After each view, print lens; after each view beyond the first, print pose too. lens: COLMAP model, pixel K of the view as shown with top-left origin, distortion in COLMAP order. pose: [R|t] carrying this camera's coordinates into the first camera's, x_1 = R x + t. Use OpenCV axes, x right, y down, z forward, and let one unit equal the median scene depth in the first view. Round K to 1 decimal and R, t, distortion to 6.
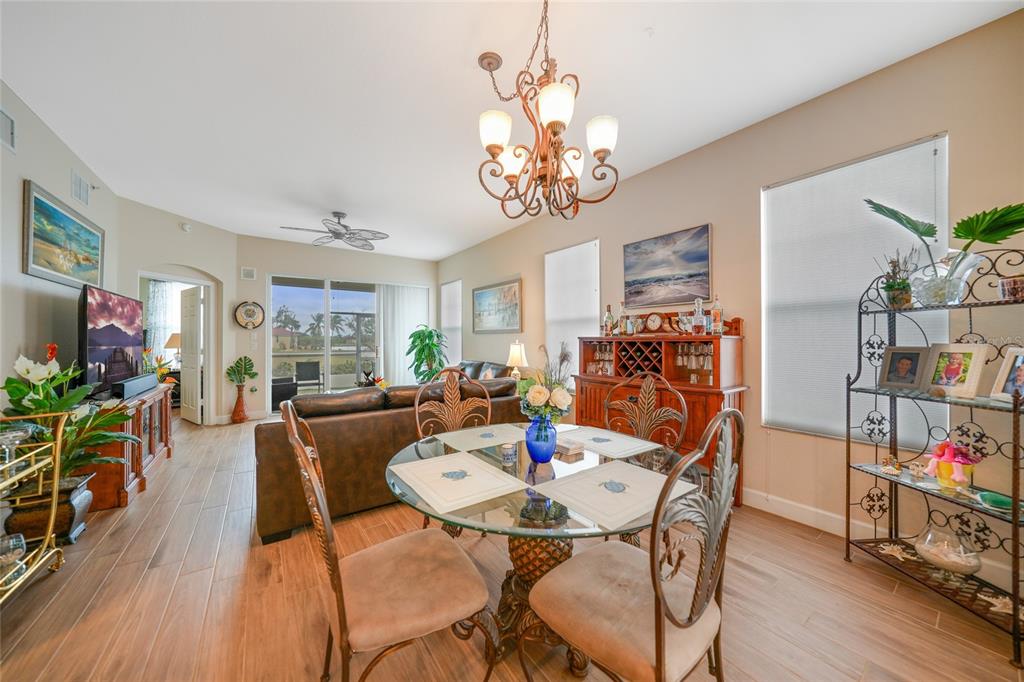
lens RADIAL K [[358.7, 0, 511.1], [0, 358.7, 337.5], [0, 0, 1]] dist [-0.022961, 0.004762]
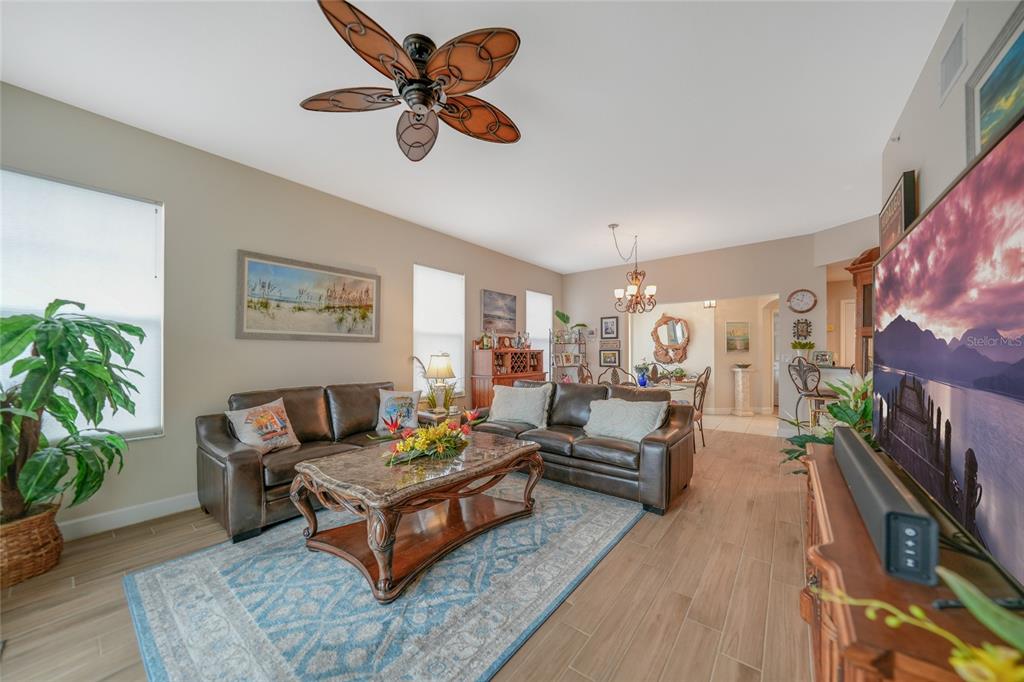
lens RADIAL K [[358.7, 0, 515.2], [0, 358.7, 351.5], [0, 0, 1]] dist [-0.022961, 0.004762]
pose [[-0.293828, -0.002532, 0.955855, -0.844150], [-0.011134, 0.999938, -0.000774, 0.004183], [-0.955793, -0.010870, -0.293838, 0.941057]]
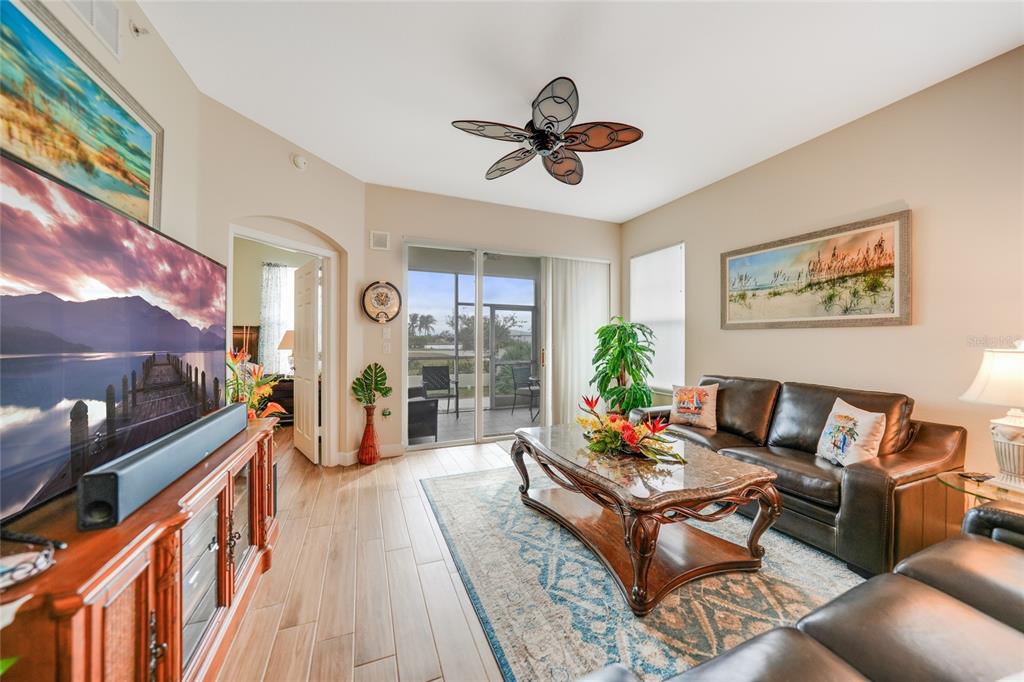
lens RADIAL K [[358.7, 0, 508.2], [0, 358.7, 337.2], [0, 0, 1]] dist [-0.022961, 0.004762]
pose [[0.974555, 0.002644, -0.224135, -0.384233], [-0.002848, 0.999996, -0.000588, 0.003735], [0.224132, 0.001211, 0.974558, 0.430254]]
